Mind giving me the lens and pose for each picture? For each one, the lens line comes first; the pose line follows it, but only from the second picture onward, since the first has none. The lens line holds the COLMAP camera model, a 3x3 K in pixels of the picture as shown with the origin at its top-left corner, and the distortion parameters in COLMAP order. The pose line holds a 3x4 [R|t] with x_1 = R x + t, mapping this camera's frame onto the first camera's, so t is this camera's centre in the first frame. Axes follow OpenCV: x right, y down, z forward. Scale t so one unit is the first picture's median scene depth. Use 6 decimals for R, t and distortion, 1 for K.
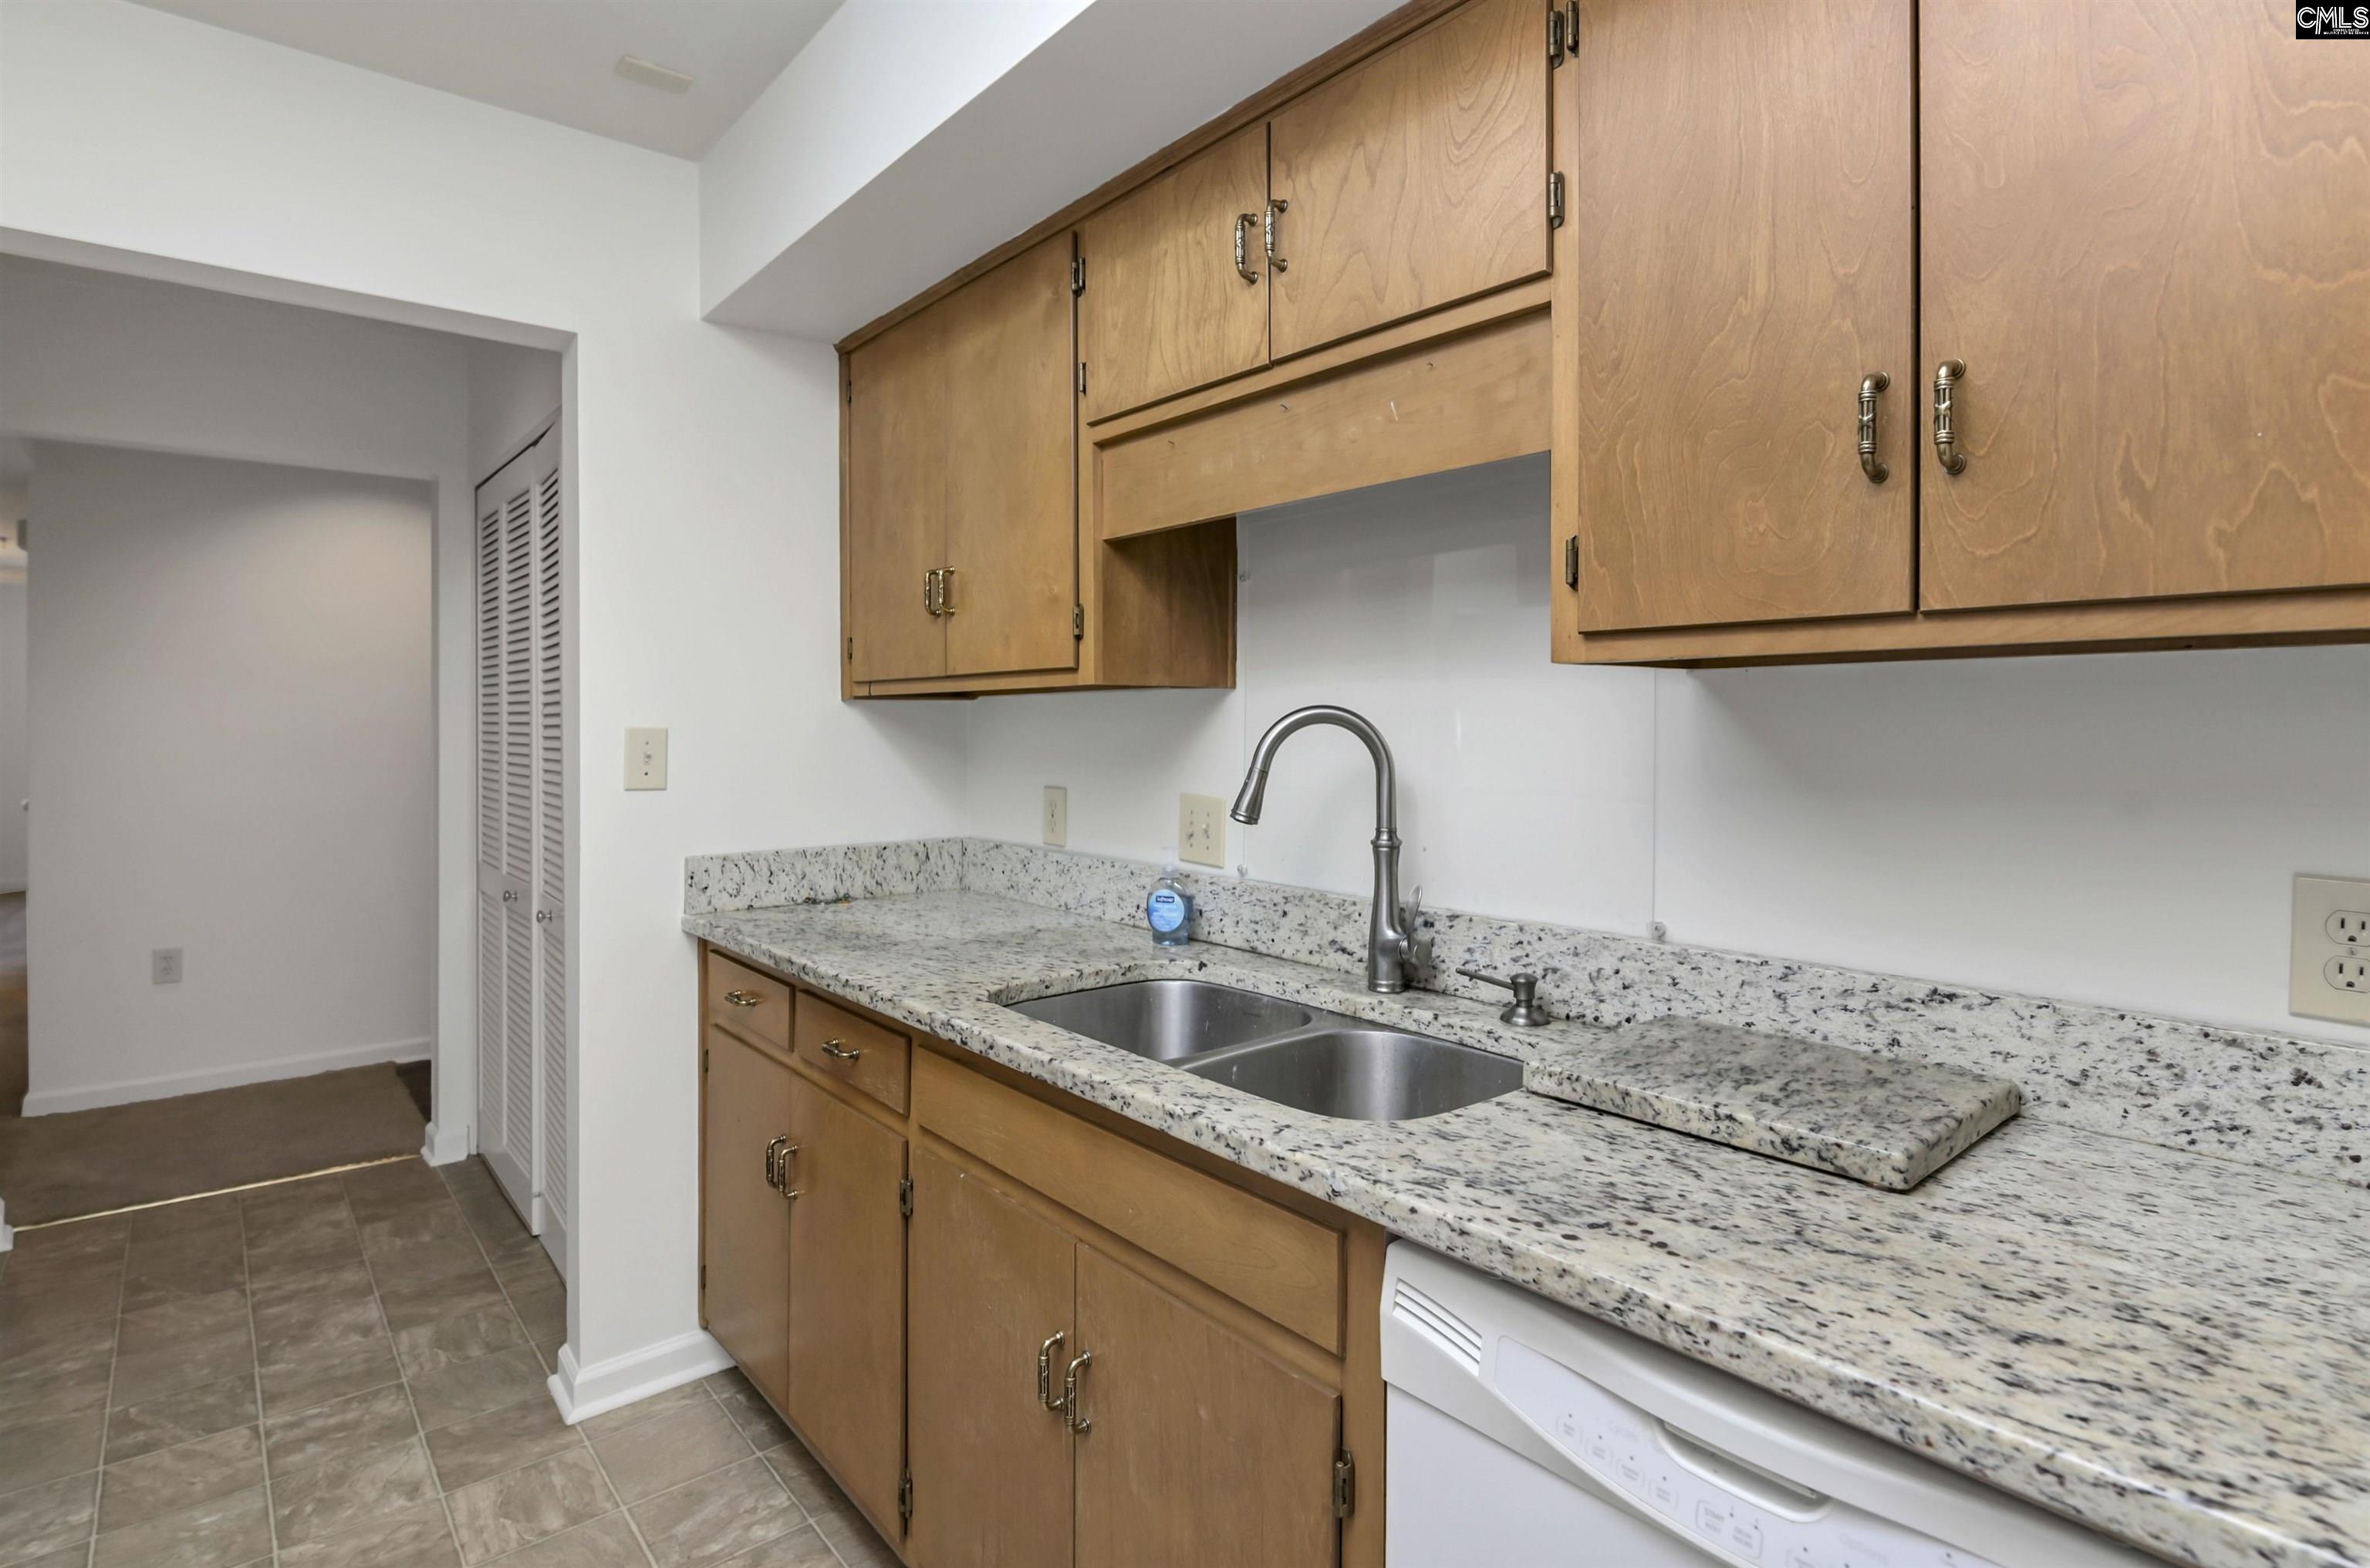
lens RADIAL K [[1200.0, 0, 1186.1], [0, 1200.0, 724.3], [0, 0, 1]] dist [-0.010827, 0.000073]
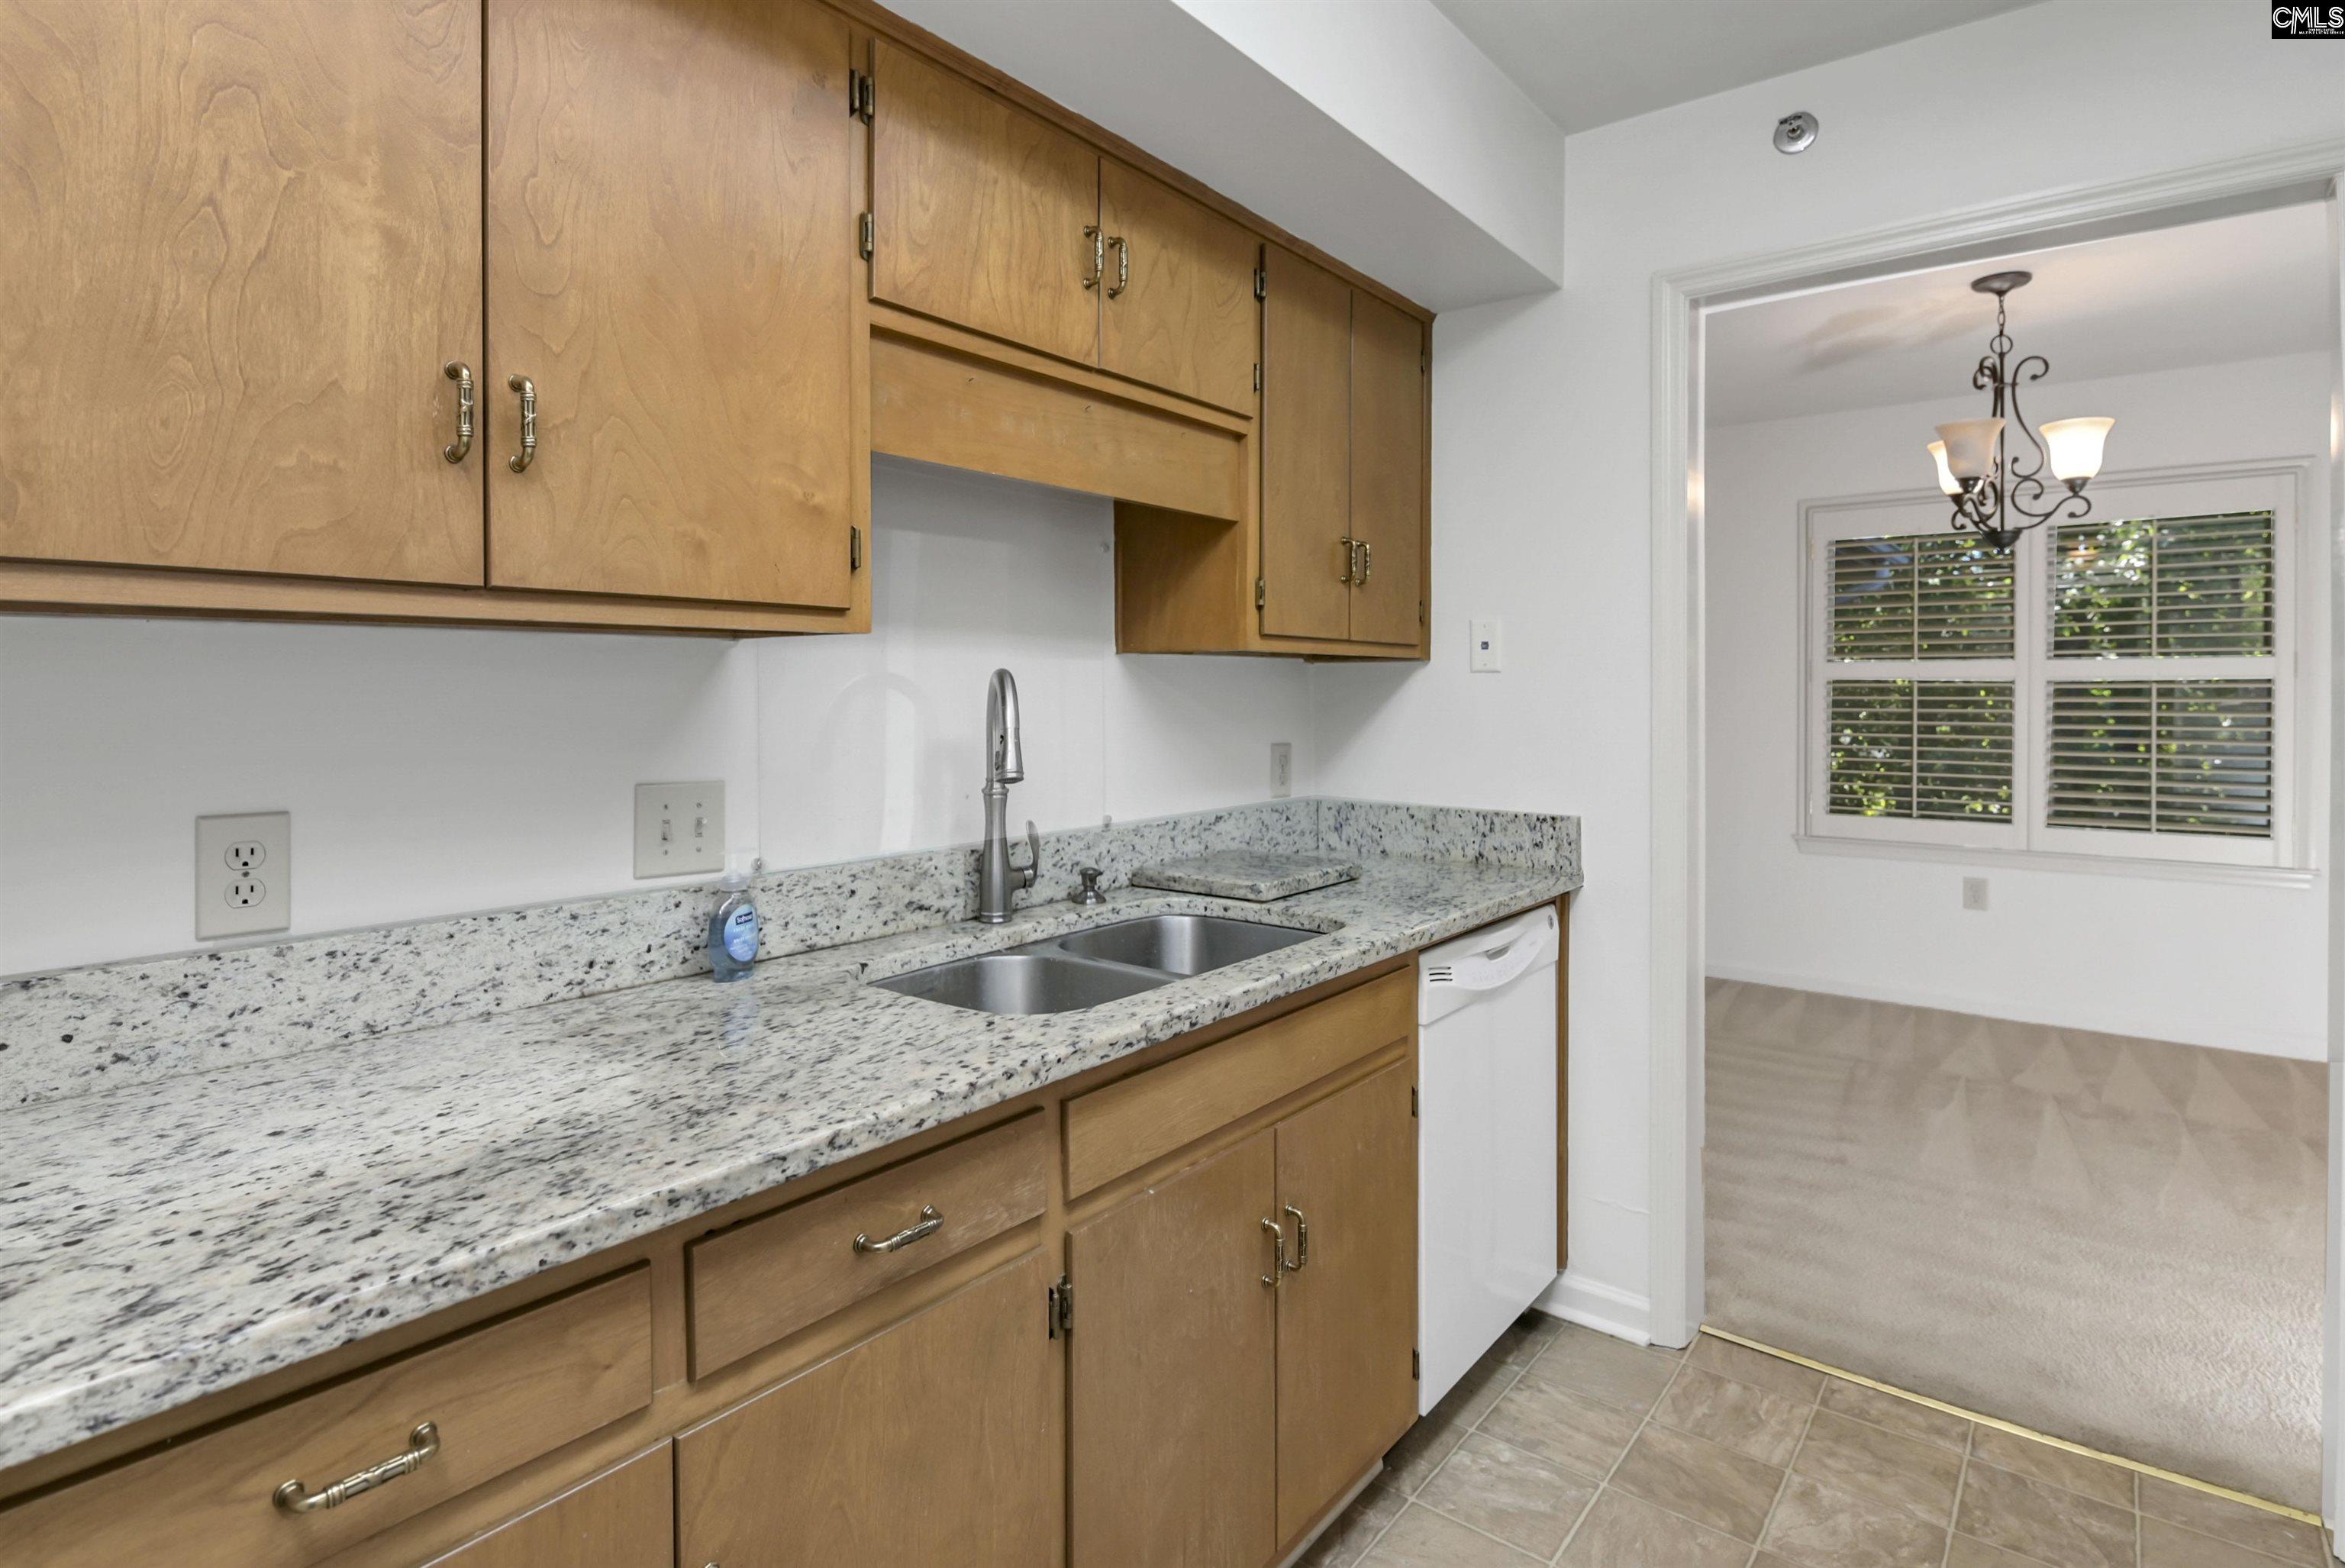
lens RADIAL K [[1163.3, 0, 1170.3], [0, 1163.3, 699.9], [0, 0, 1]] dist [0.000241, 0.000094]
pose [[-0.197723, -0.006224, 0.980238, -0.954177], [0.004313, 0.999965, 0.007219, 0.005354], [-0.980248, 0.005656, -0.197689, 1.066796]]
